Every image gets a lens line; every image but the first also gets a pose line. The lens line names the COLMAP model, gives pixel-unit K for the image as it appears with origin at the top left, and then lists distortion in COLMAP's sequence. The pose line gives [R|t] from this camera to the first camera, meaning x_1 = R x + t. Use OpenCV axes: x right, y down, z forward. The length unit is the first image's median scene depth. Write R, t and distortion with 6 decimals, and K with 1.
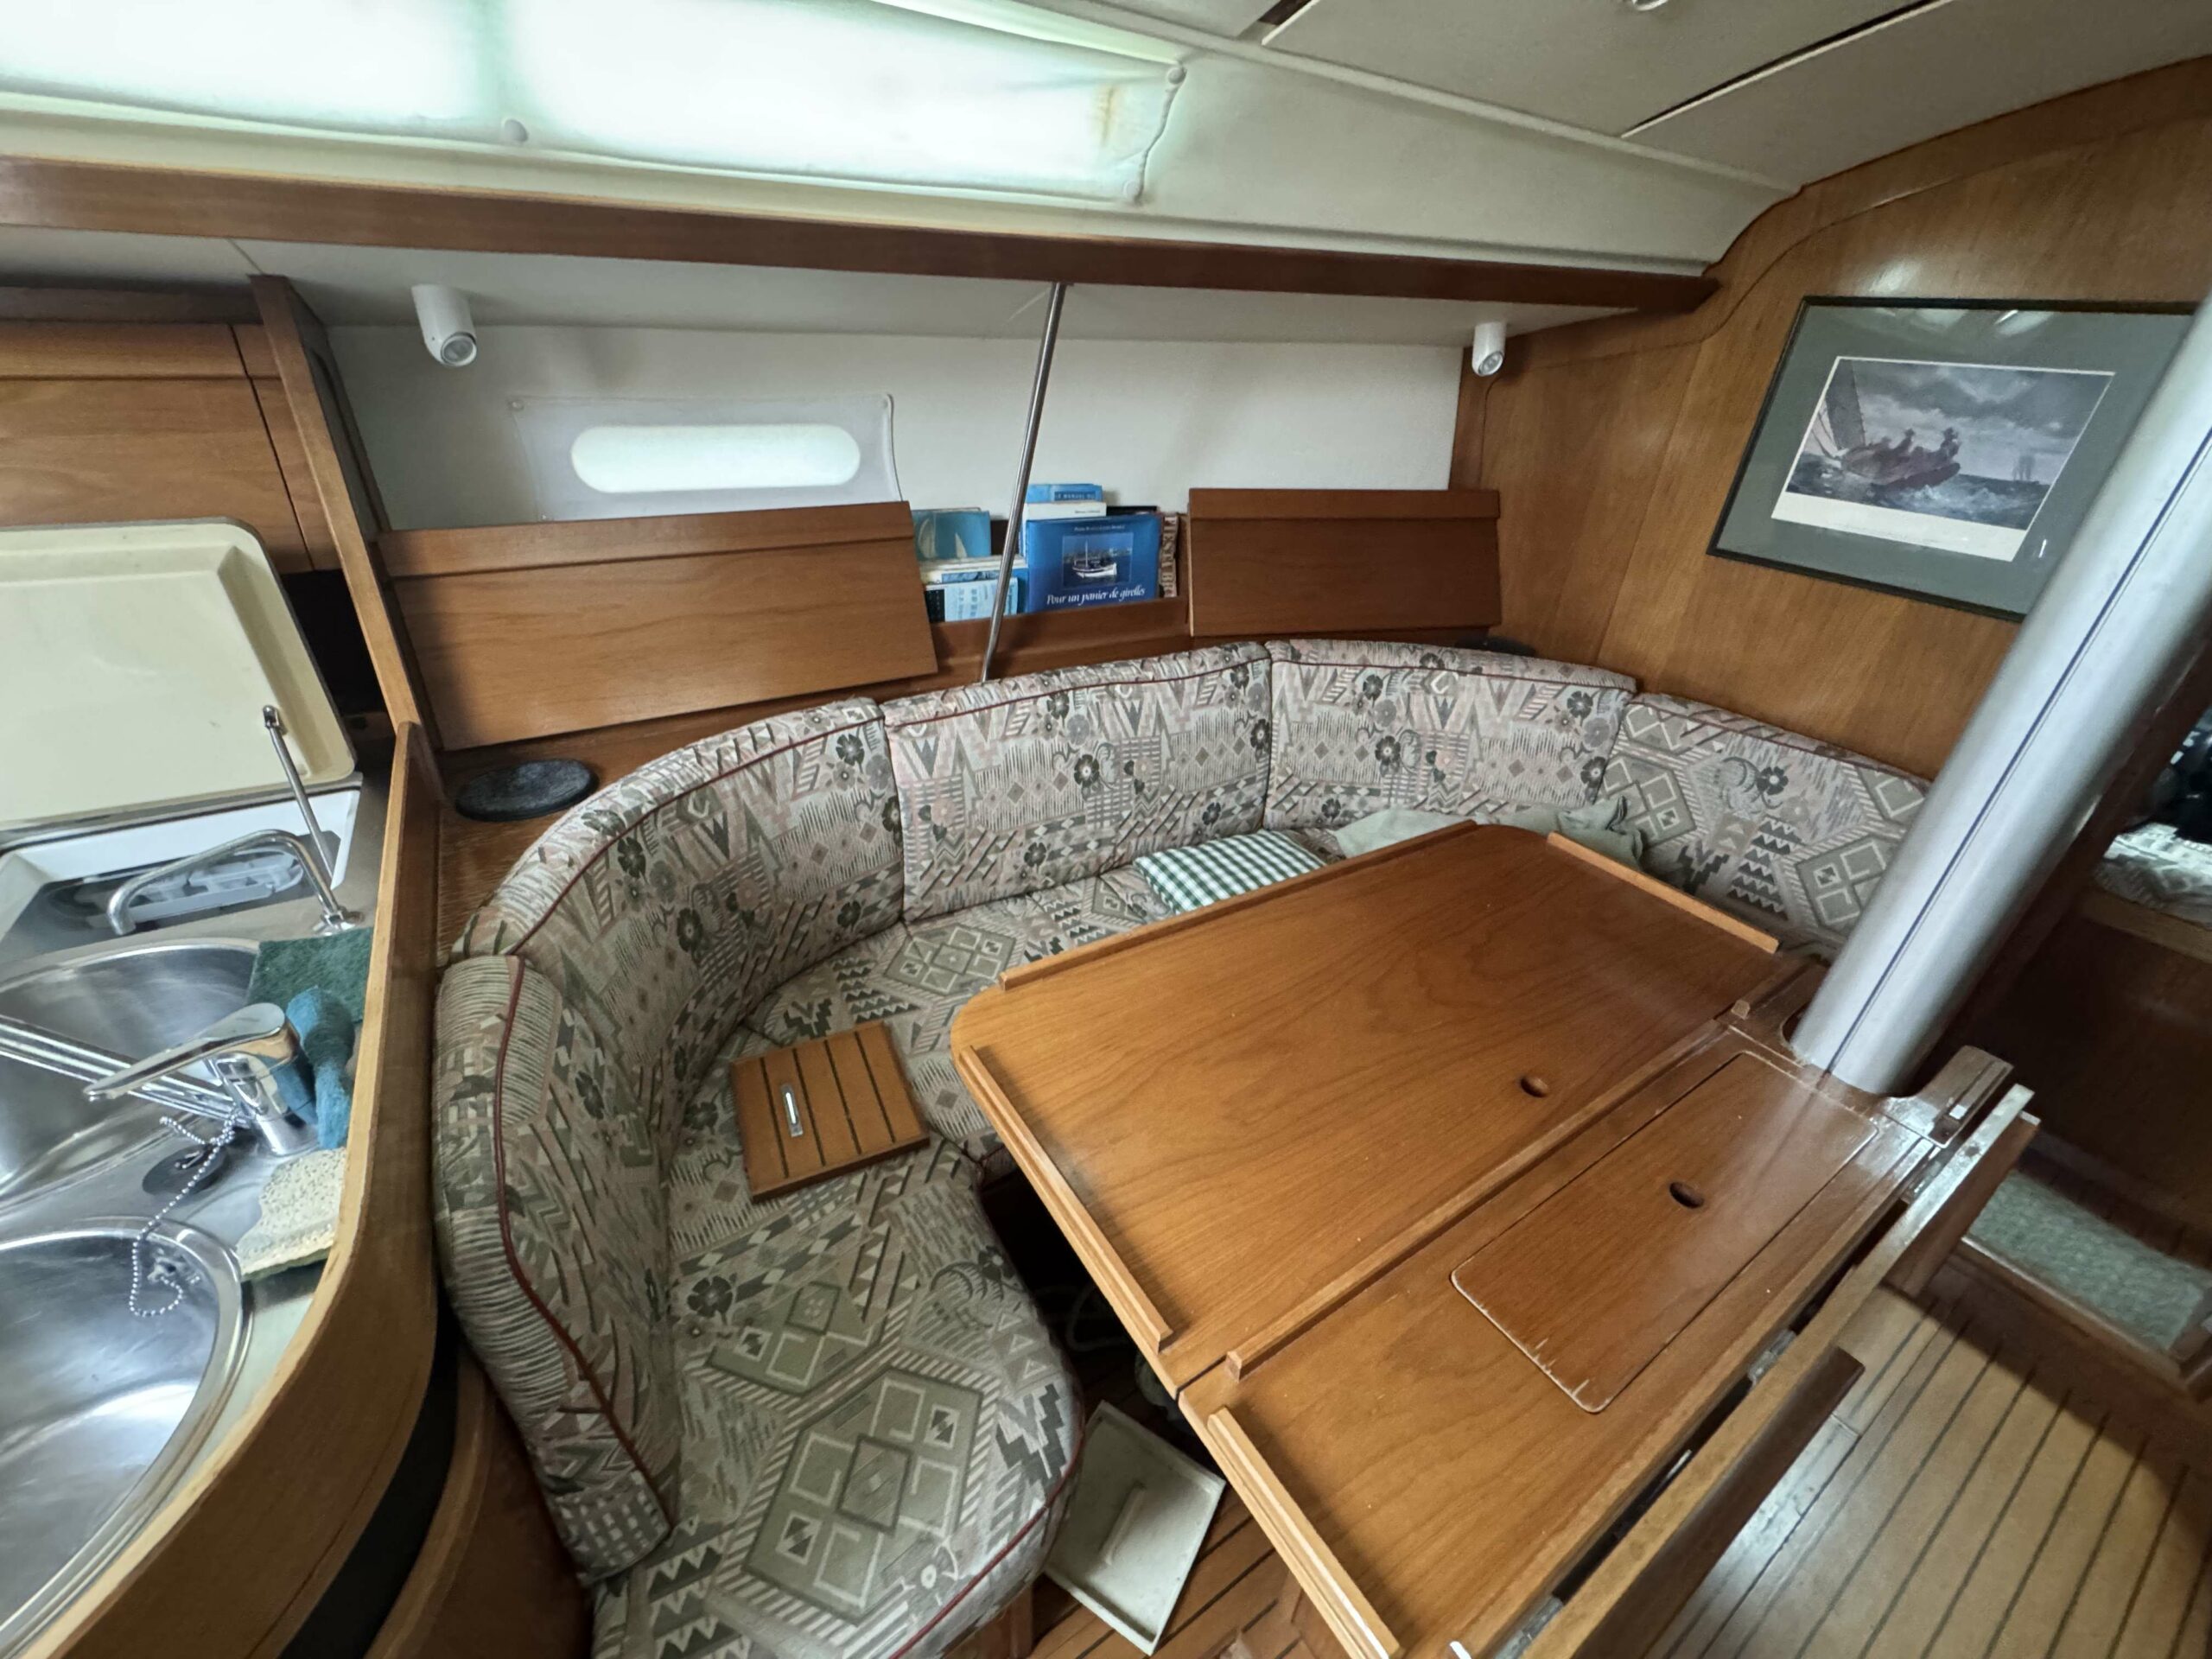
lens RADIAL K [[883.7, 0, 1111.1], [0, 883.7, 830.8], [0, 0, 1]] dist [-0.001969, 0.000039]
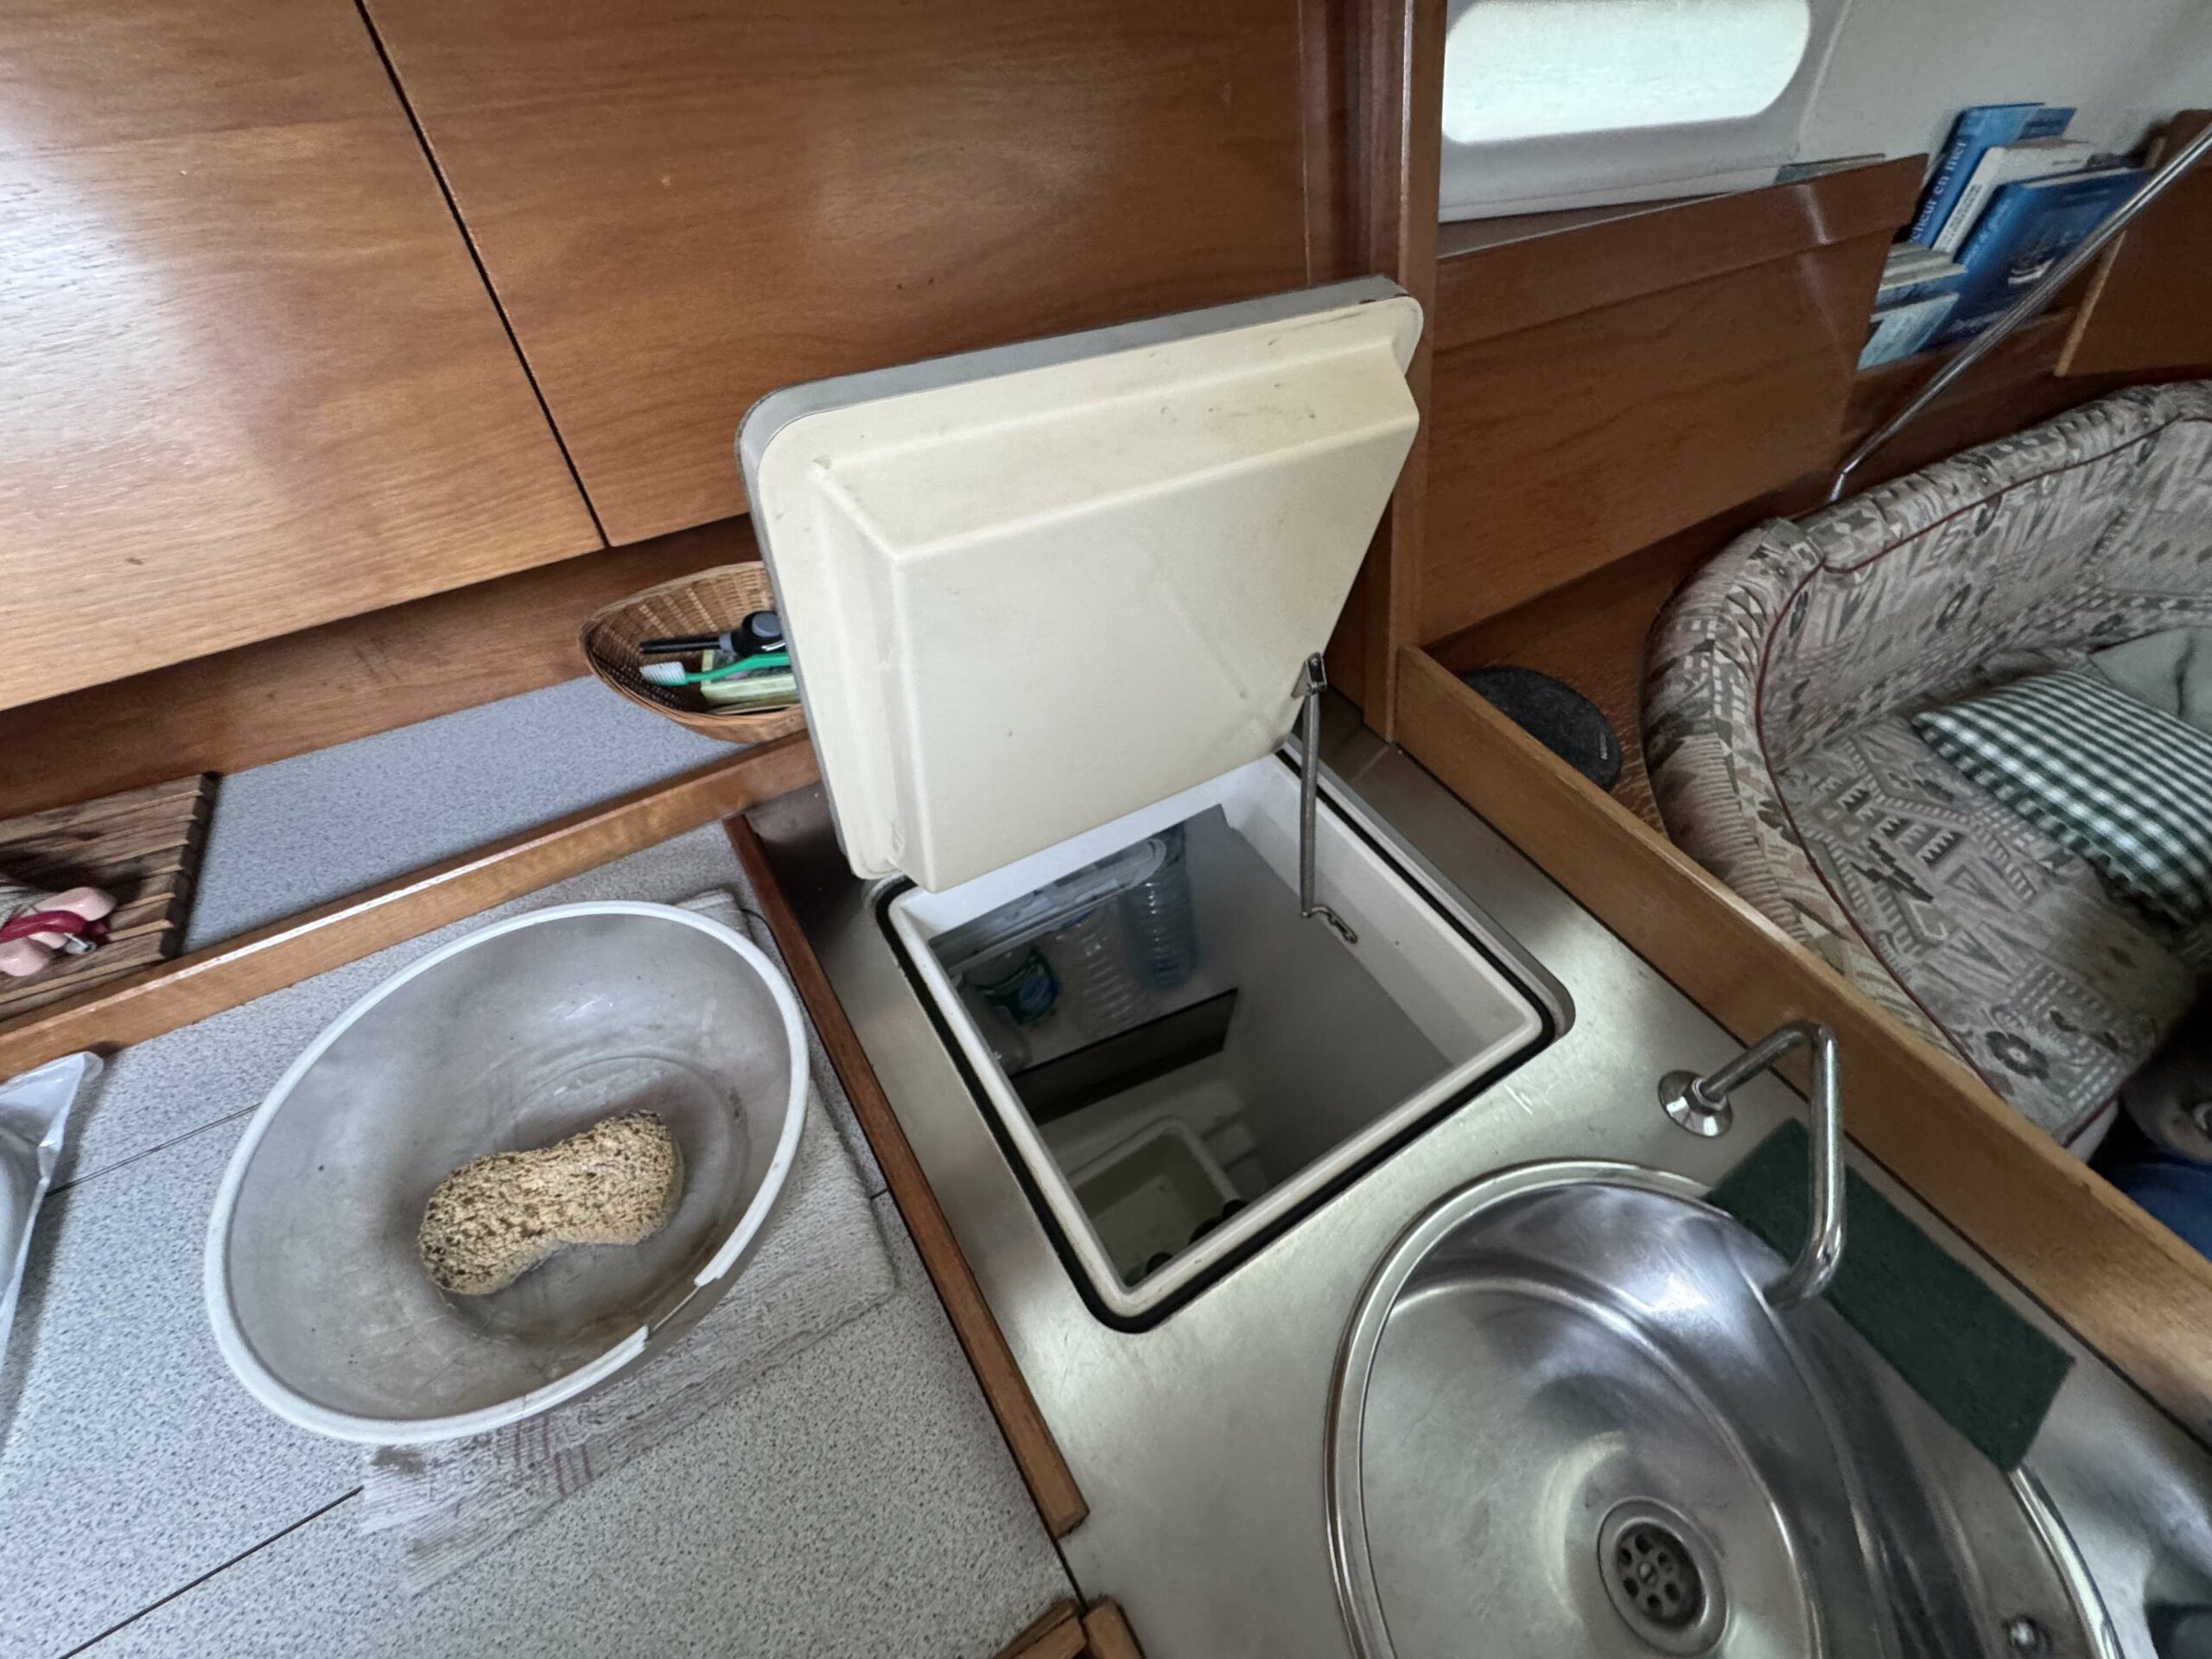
lens RADIAL K [[883.7, 0, 1112.0], [0, 883.7, 835.5], [0, 0, 1]] dist [-0.001969, 0.000039]
pose [[0.999981, -0.004286, -0.004433, -0.751765], [0.005568, 0.936487, 0.350658, -0.160026], [0.002648, -0.350676, 0.936493, 0.303655]]
